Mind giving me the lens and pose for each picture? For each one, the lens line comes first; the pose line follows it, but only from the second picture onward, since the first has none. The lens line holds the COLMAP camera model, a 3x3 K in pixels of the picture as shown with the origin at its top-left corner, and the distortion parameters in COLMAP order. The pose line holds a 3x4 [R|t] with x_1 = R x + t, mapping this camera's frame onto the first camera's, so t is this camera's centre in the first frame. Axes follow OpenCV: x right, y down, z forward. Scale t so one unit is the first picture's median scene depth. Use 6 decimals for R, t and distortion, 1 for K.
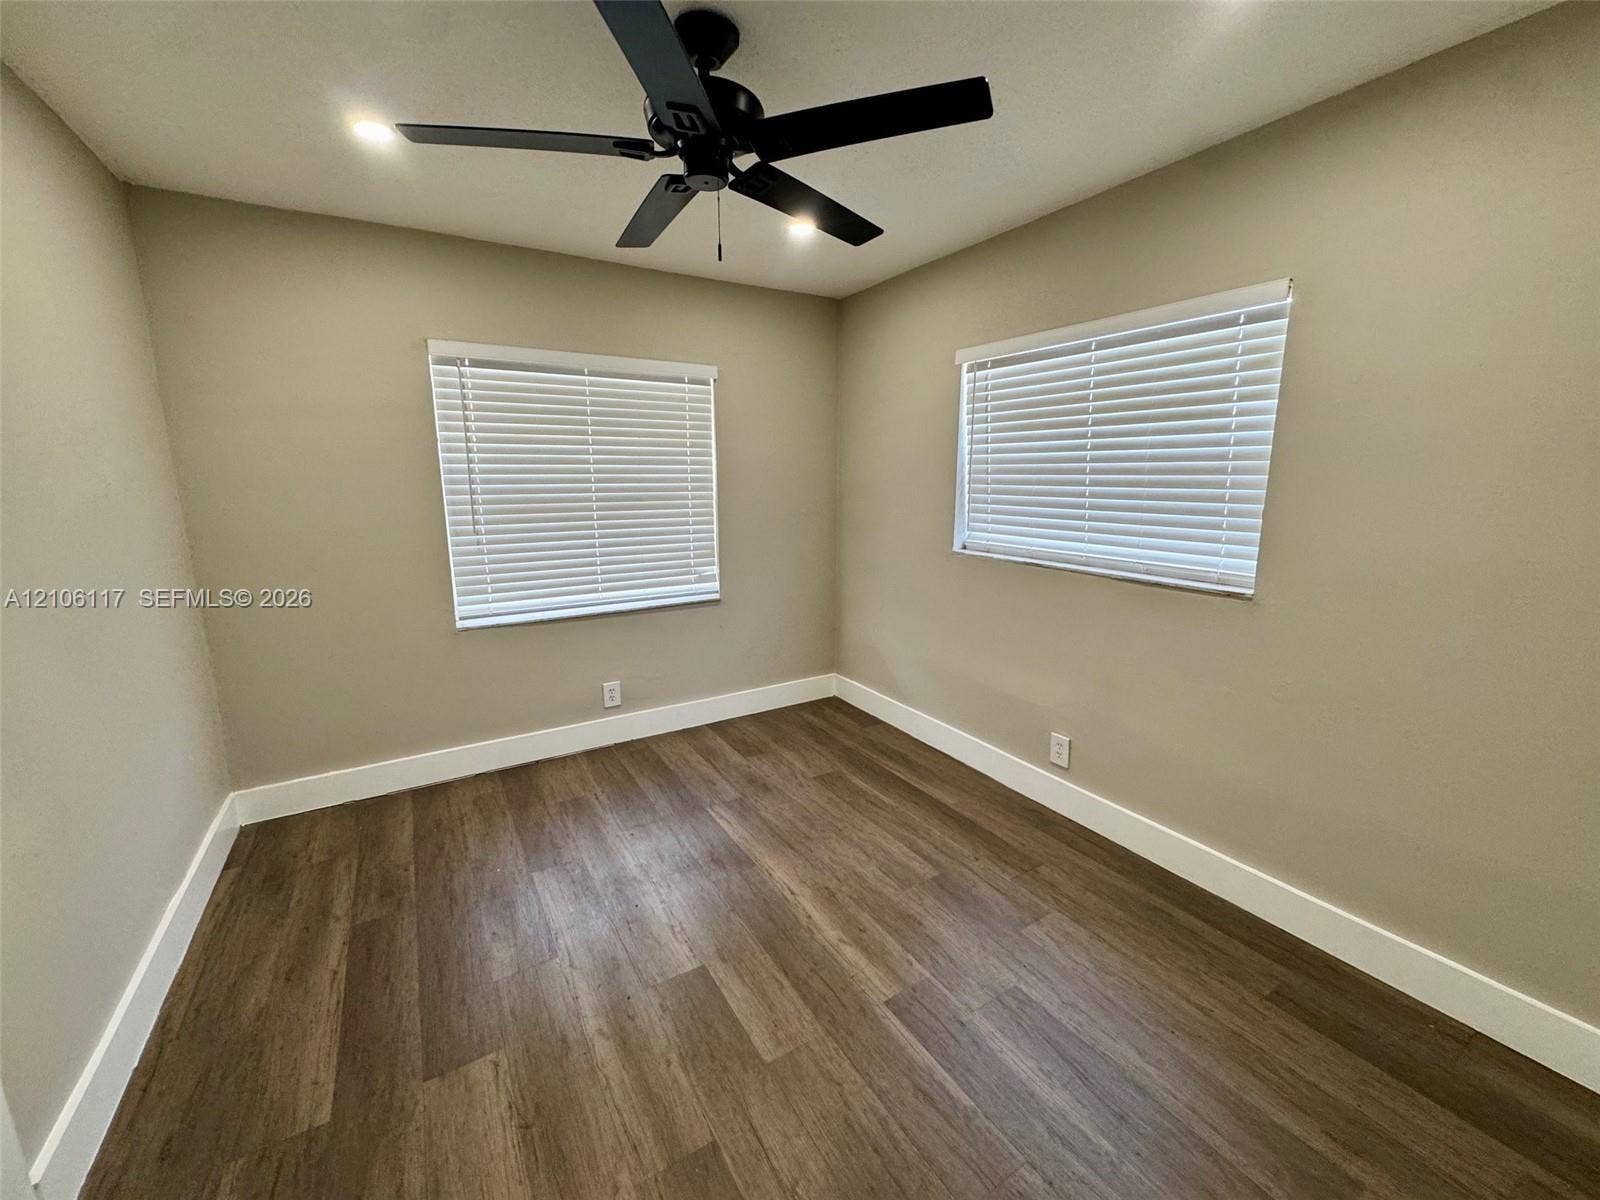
lens RADIAL K [[639.4, 0, 800.3], [0, 639.4, 597.9], [0, 0, 1]] dist [-0.003121, -0.000150]
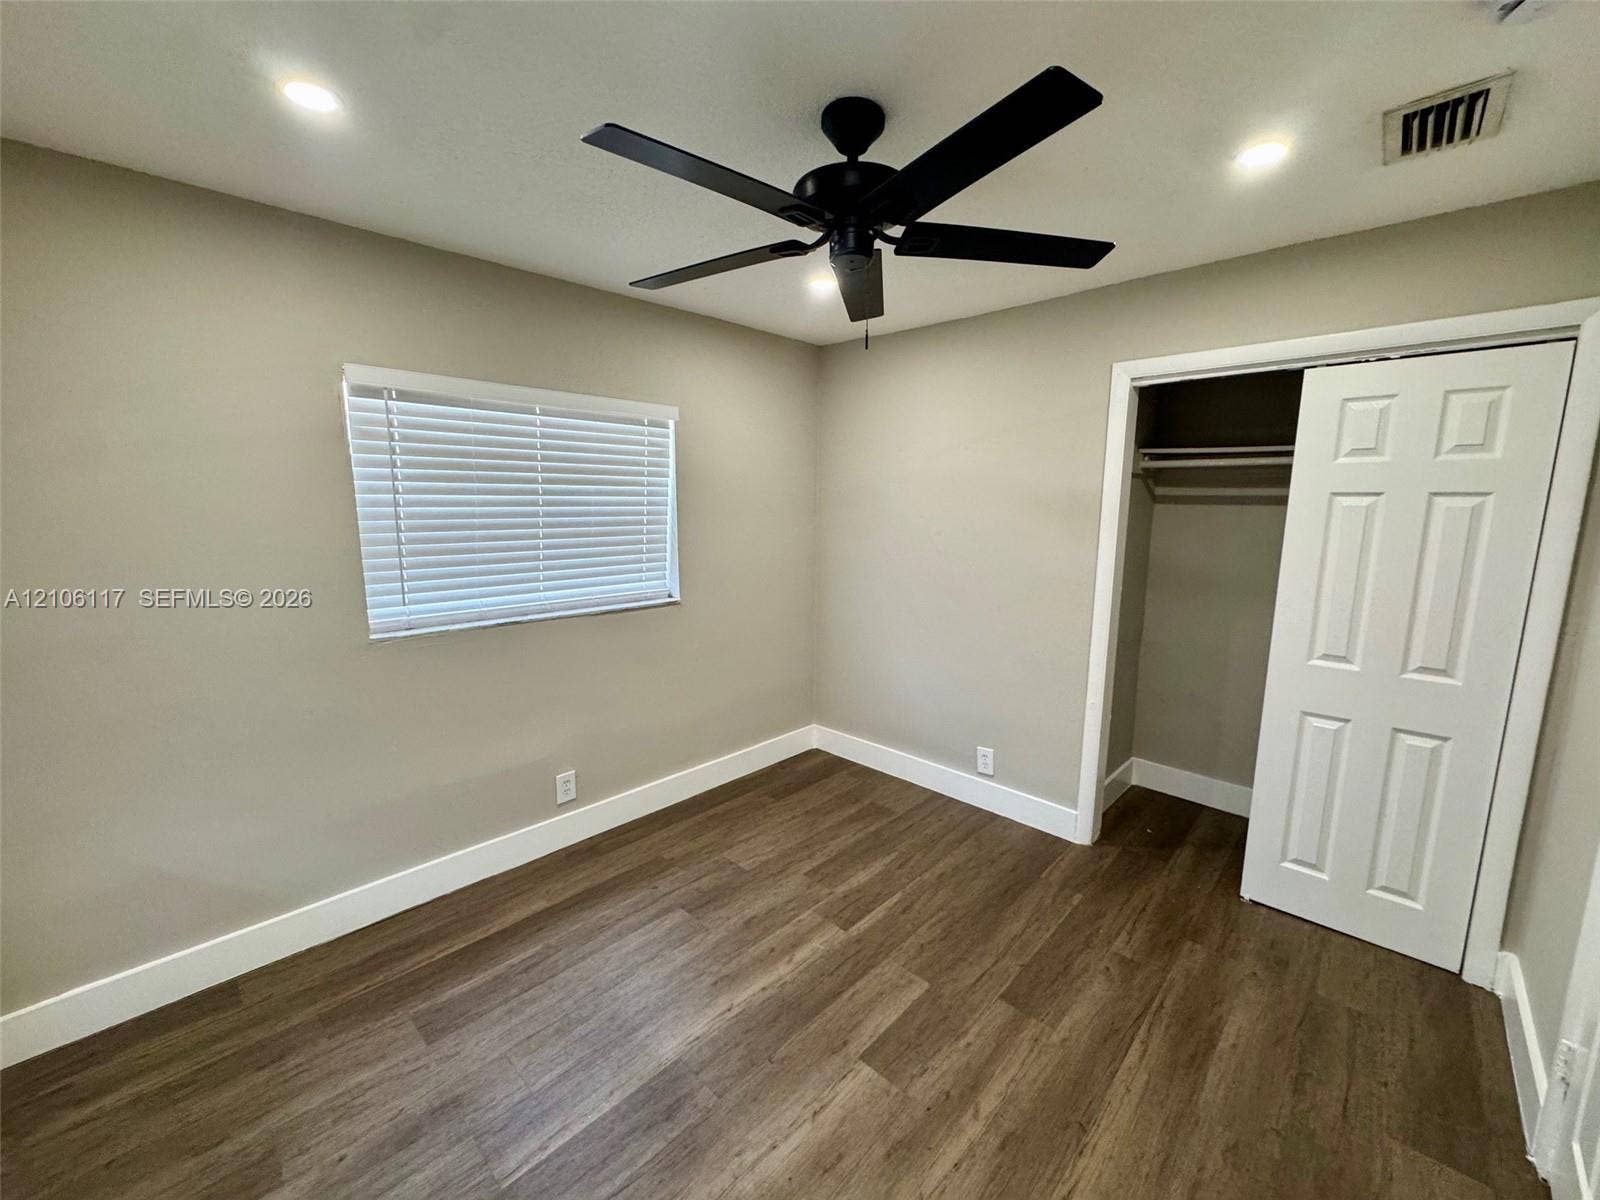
lens RADIAL K [[639.4, 0, 800.3], [0, 639.4, 597.9], [0, 0, 1]] dist [-0.003121, -0.000150]
pose [[-0.258459, -0.146679, 0.954821, -0.883897], [0.179717, 0.963849, 0.196714, -0.270653], [-0.949158, 0.222440, -0.222755, 1.080457]]
